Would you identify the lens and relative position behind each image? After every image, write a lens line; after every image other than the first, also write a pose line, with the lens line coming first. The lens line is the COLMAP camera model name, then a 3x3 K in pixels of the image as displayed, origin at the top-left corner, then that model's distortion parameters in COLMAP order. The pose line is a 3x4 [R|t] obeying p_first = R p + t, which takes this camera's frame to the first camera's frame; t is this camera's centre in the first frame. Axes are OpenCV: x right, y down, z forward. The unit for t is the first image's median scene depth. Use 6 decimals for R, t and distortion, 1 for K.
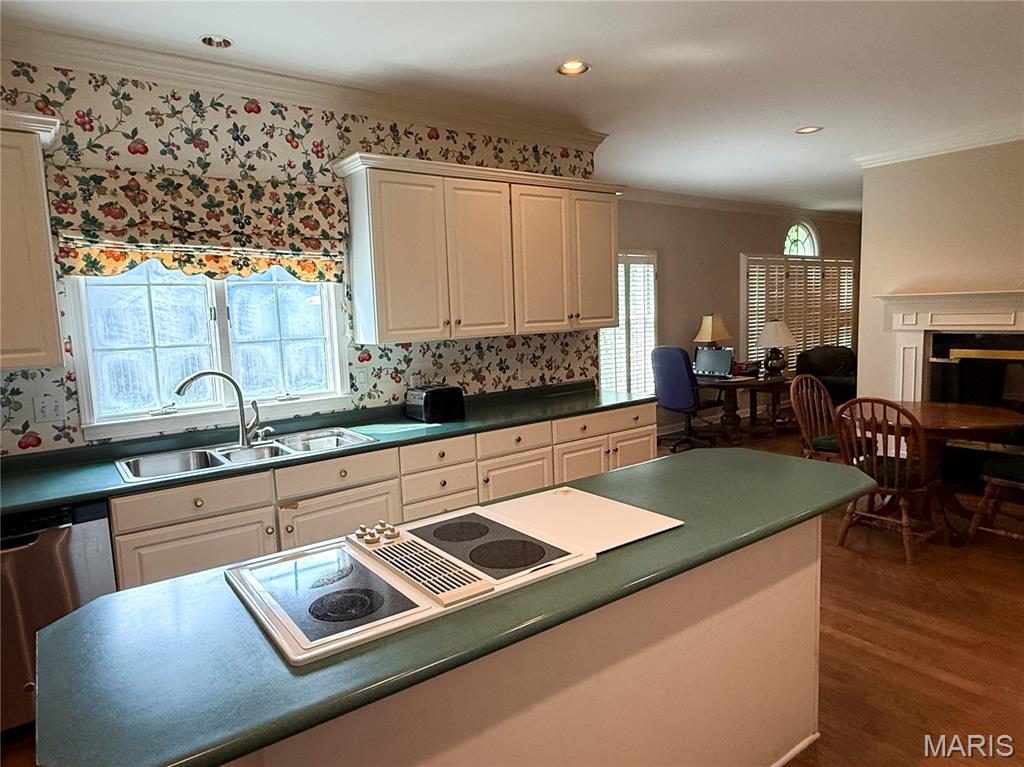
lens RADIAL K [[635.2, 0, 511.5], [0, 635.2, 380.1], [0, 0, 1]] dist [-0.000033, 0.006617]
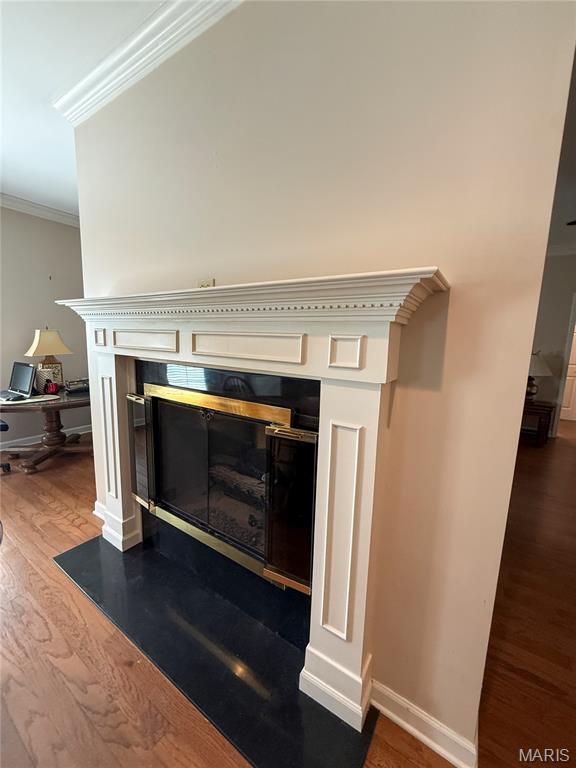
lens RADIAL K [[308.6, 0, 288.6], [0, 308.6, 382.1], [0, 0, 1]] dist [0.003622, 0.000302]
pose [[0.936882, 0.011646, 0.349453, 0.974317], [-0.023273, 0.999306, 0.029093, -0.085877], [-0.348871, -0.035389, 0.936502, 0.841855]]
